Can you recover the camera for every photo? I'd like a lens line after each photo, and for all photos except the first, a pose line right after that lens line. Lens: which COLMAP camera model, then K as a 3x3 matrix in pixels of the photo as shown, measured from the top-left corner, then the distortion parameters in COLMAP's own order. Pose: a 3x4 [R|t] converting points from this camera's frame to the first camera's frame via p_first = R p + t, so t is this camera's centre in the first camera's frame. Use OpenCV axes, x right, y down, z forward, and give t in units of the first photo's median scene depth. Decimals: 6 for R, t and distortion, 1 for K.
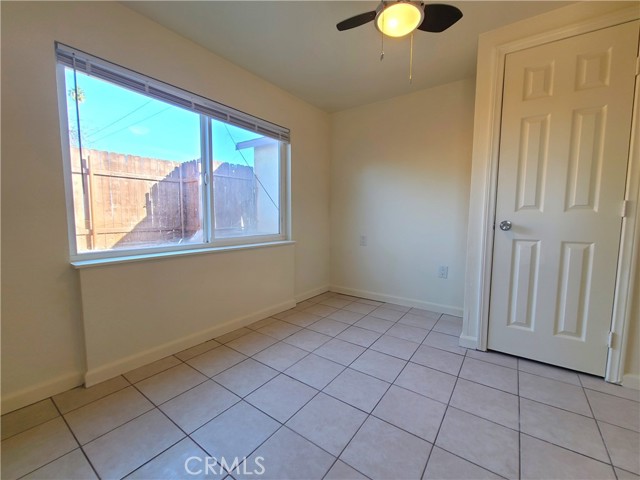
lens RADIAL K [[262.9, 0, 319.9], [0, 262.9, 239.9], [0, 0, 1]] dist [0.000278, -0.000971]
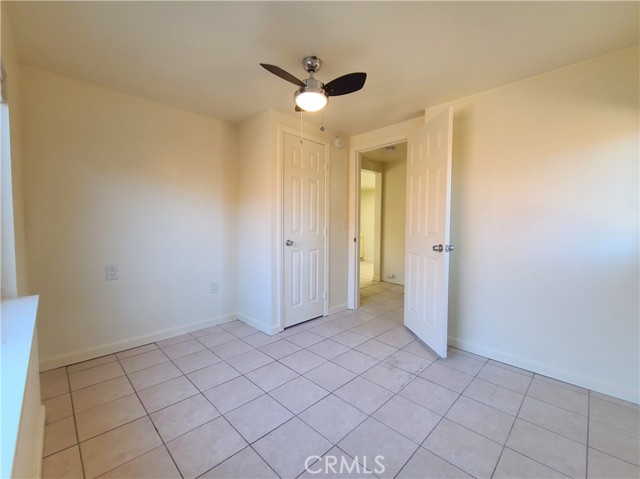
lens RADIAL K [[262.9, 0, 320.7], [0, 262.9, 239.6], [0, 0, 1]] dist [0.000278, -0.000971]
pose [[0.188016, -0.052801, 0.980746, -0.742904], [0.090808, 0.995211, 0.036172, -0.108613], [-0.977959, 0.082259, 0.191911, 0.508507]]
